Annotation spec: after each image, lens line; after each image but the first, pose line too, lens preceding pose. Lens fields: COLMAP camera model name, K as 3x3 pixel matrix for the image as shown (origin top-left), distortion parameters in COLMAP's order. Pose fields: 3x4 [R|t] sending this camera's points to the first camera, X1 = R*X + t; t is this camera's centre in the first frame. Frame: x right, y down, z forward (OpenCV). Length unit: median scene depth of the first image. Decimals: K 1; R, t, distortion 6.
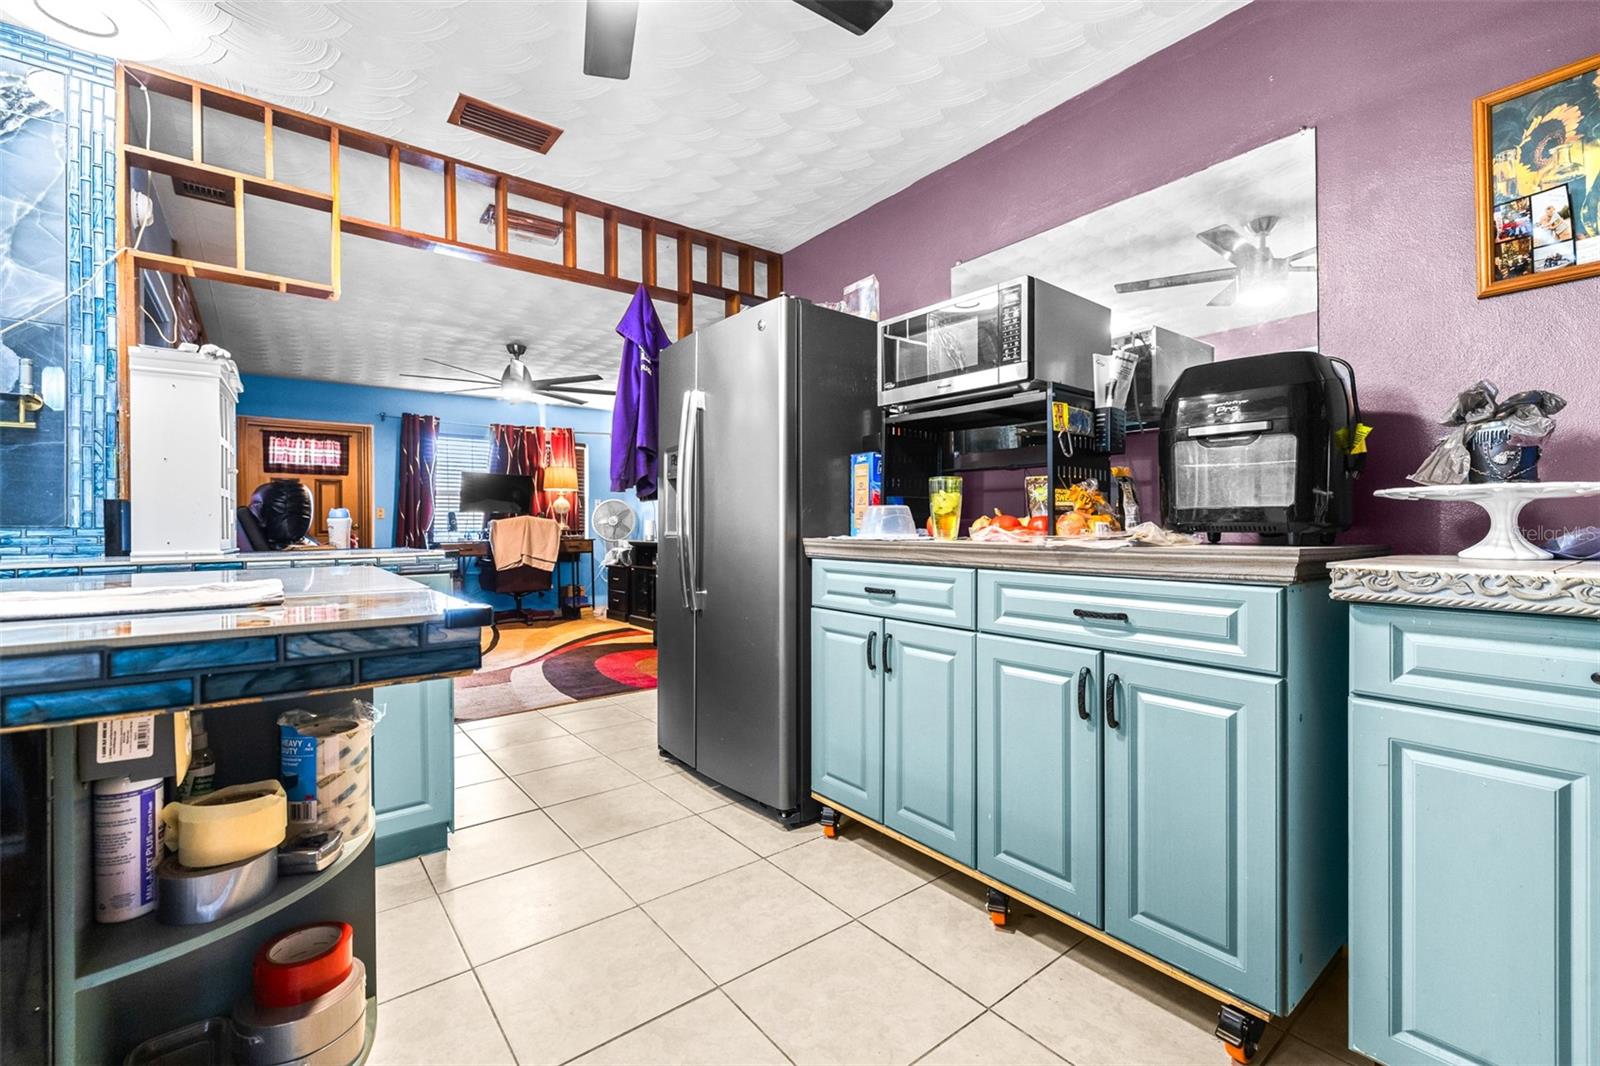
lens RADIAL K [[686.3, 0, 801.3], [0, 686.3, 527.5], [0, 0, 1]] dist [-0.009762, 0.002077]
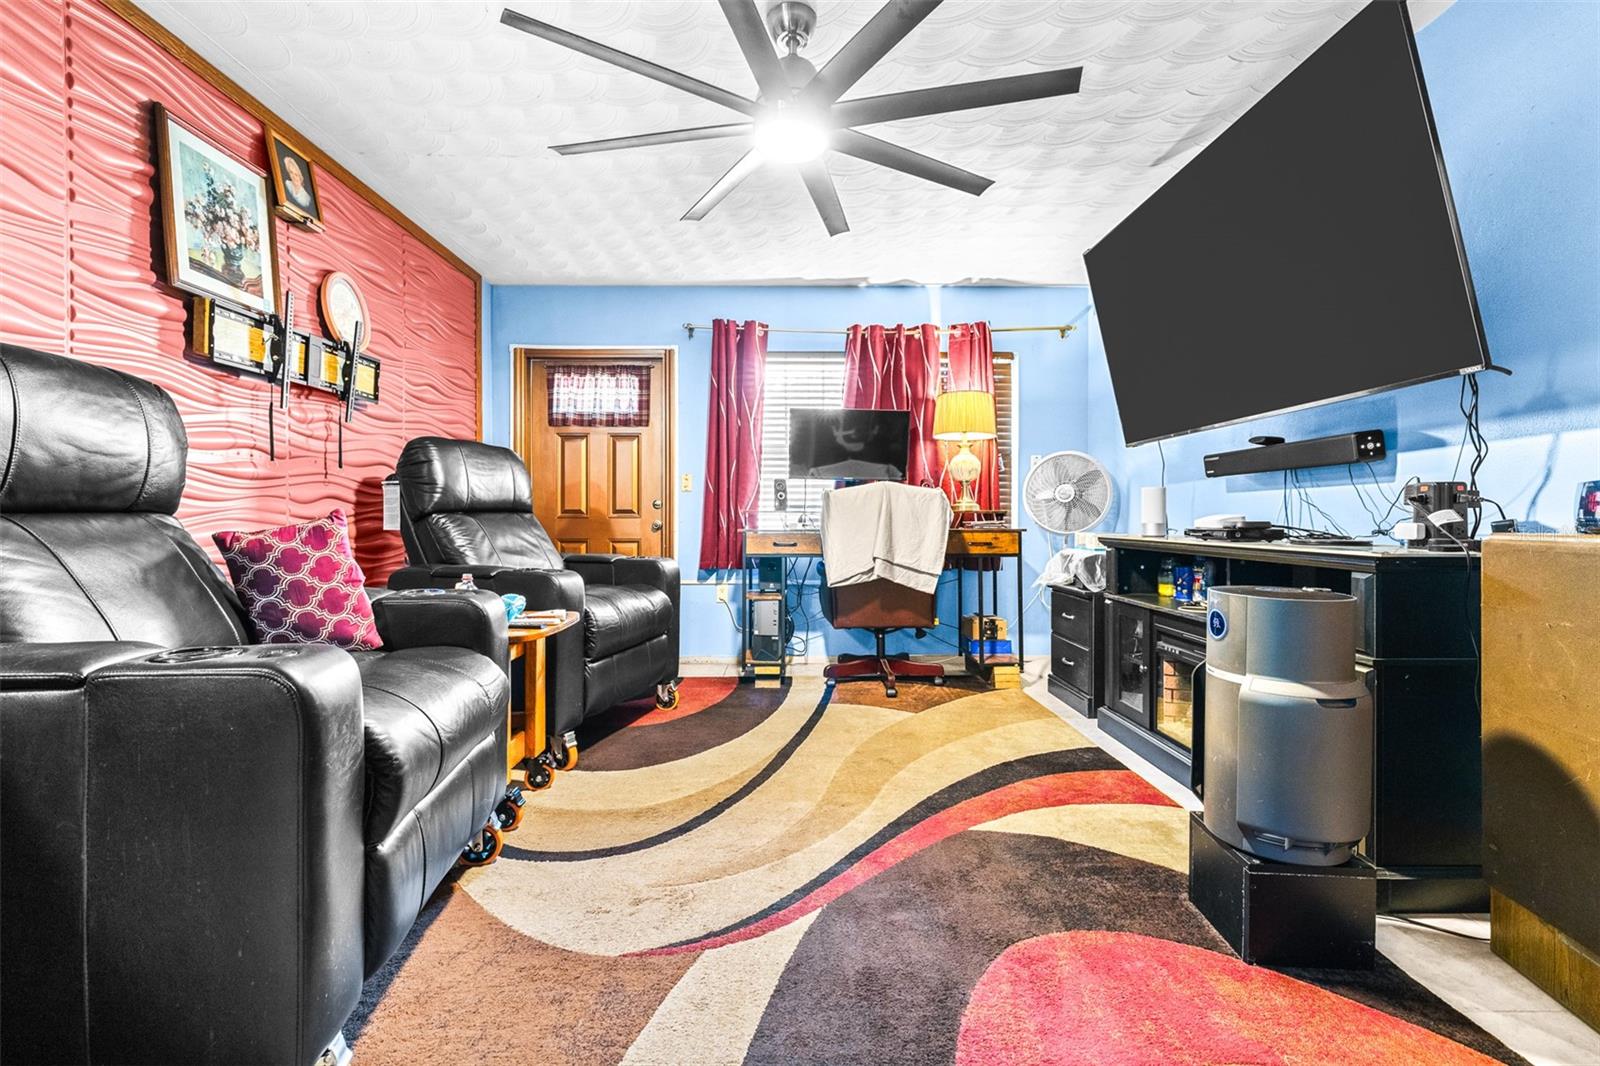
lens RADIAL K [[686.3, 0, 786.3], [0, 686.3, 515.0], [0, 0, 1]] dist [-0.009762, 0.002077]
pose [[0.790433, 0.007917, -0.612498, -0.434203], [-0.007771, 0.999966, 0.002897, 0.021441], [0.612500, 0.002470, 0.790467, 1.627345]]
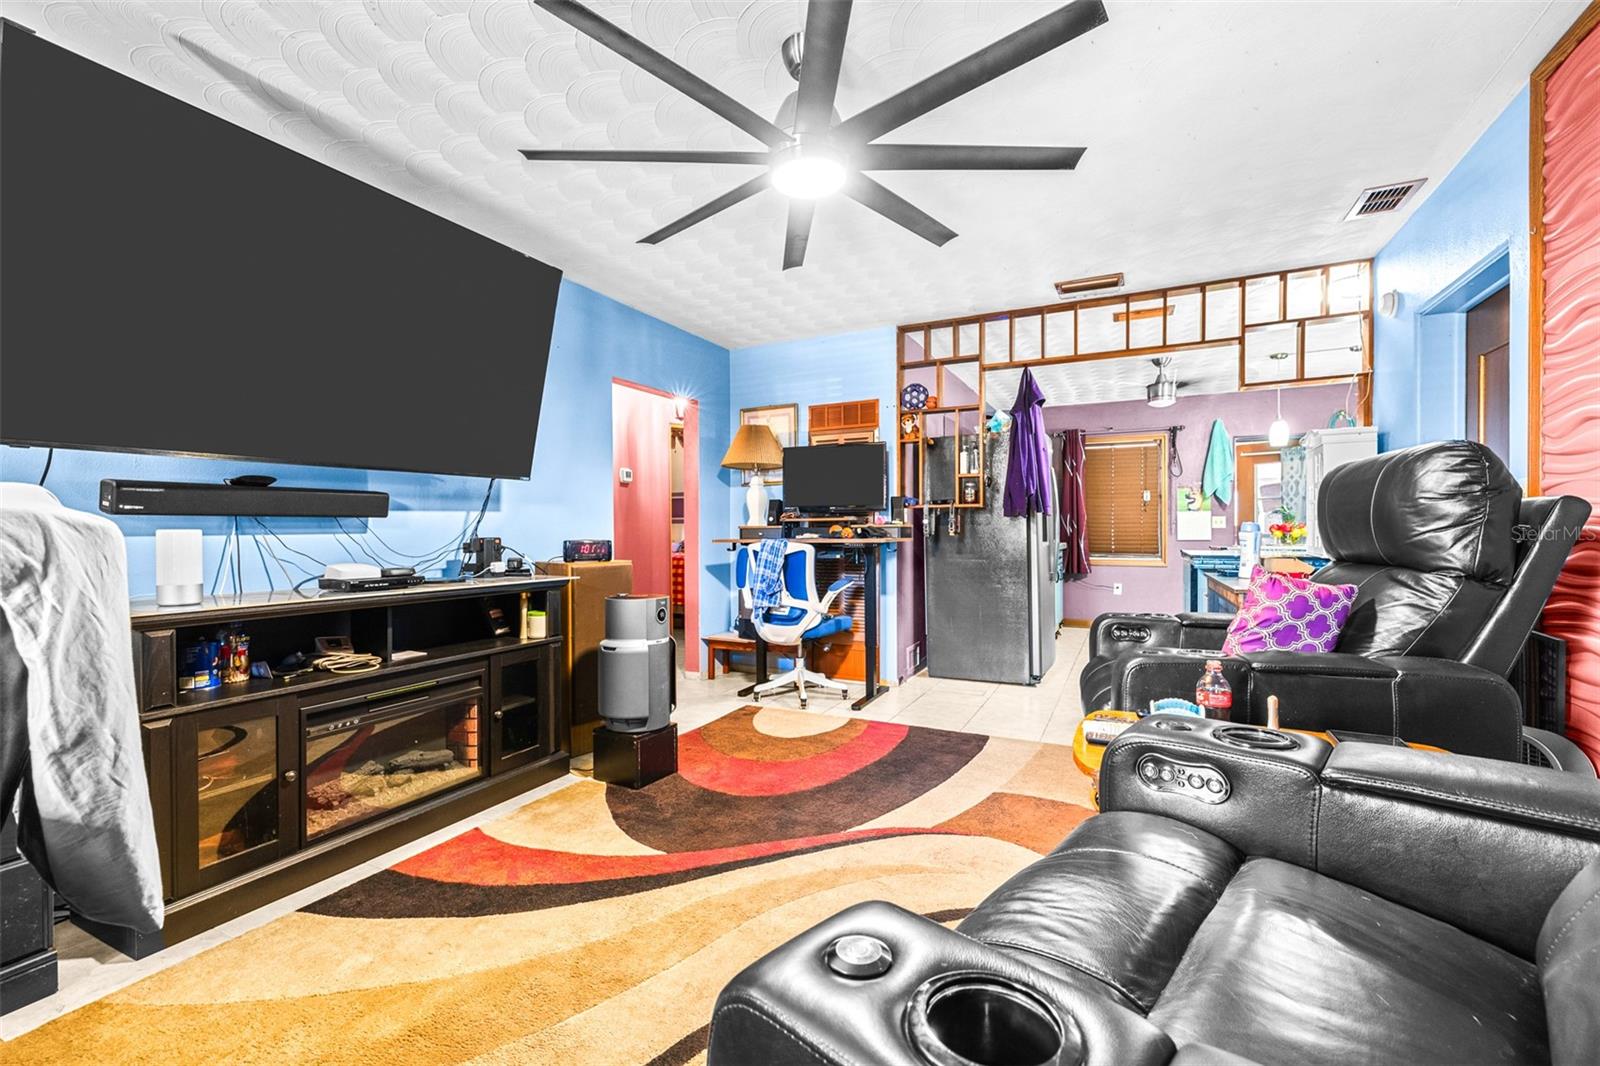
lens RADIAL K [[699.1, 0, 802.9], [0, 699.1, 535.9], [0, 0, 1]] dist [0.000304, -0.000007]
pose [[-0.442530, 0.004169, 0.896744, -1.759341], [0.006580, 0.999977, -0.001402, -0.016802], [-0.896730, 0.005280, -0.442547, 2.735793]]
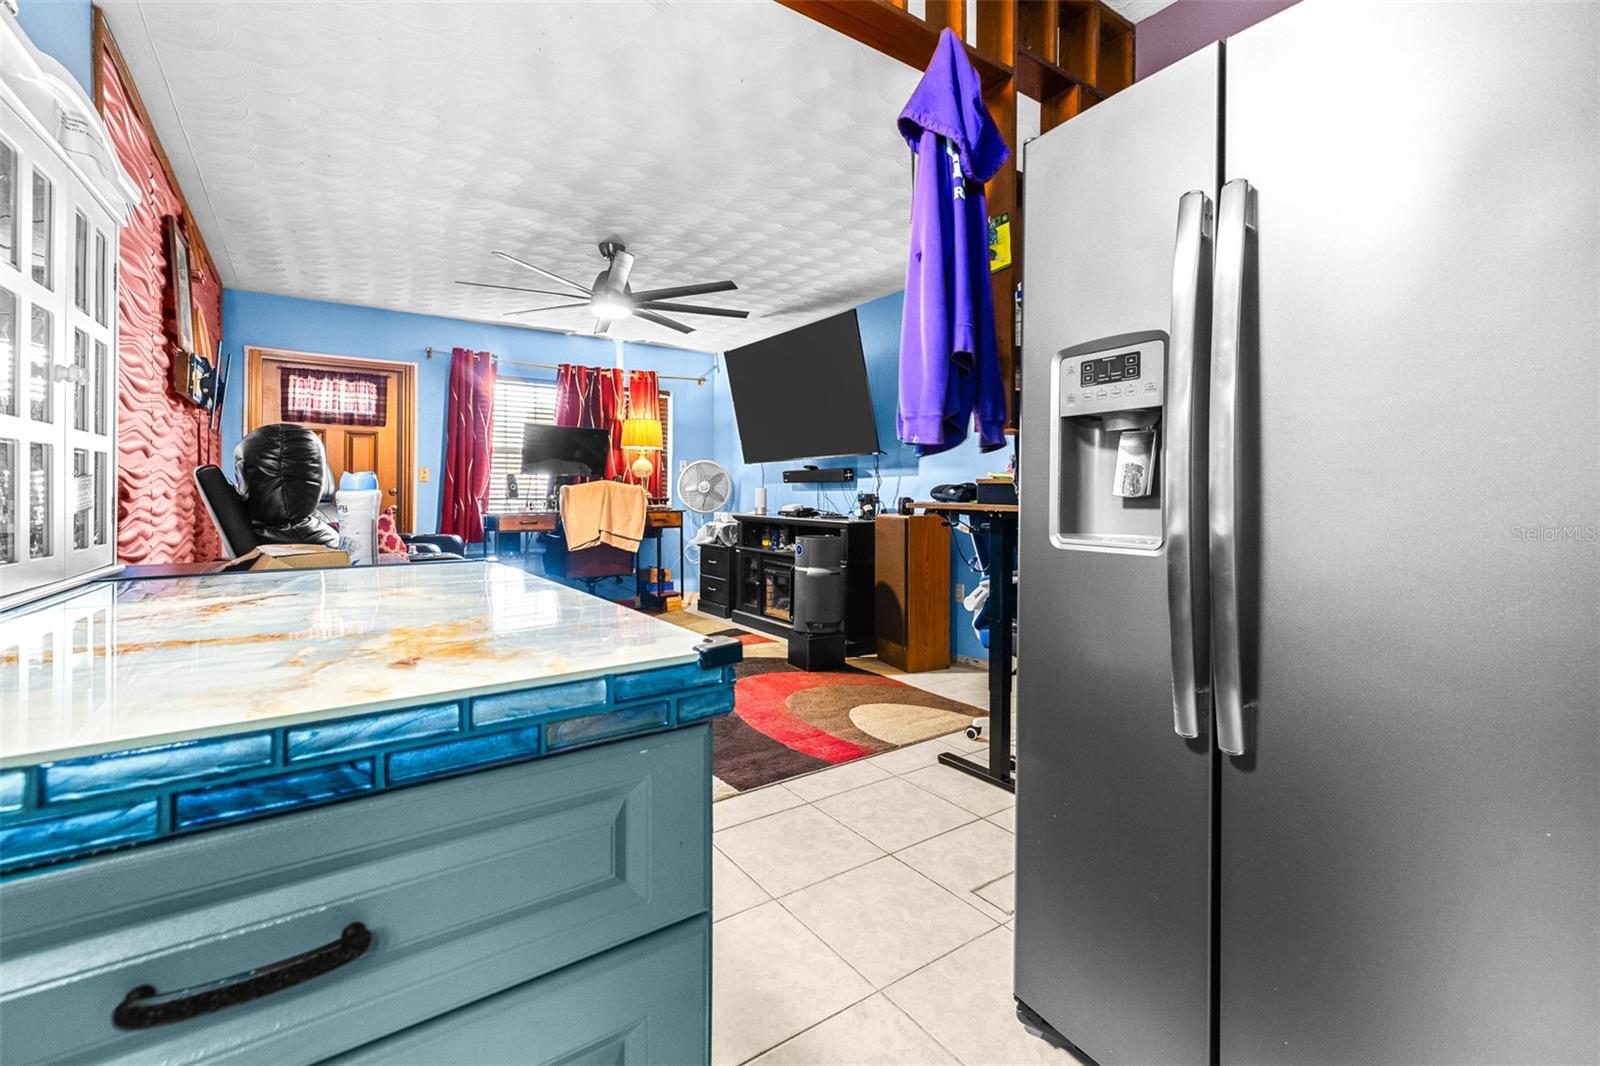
lens RADIAL K [[686.3, 0, 787.8], [0, 686.3, 490.8], [0, 0, 1]] dist [-0.009762, 0.002077]
pose [[0.998160, 0.014204, -0.058941, -0.437211], [-0.014165, 0.999899, 0.001069, -0.026175], [0.058950, -0.000232, 0.998261, 0.688557]]
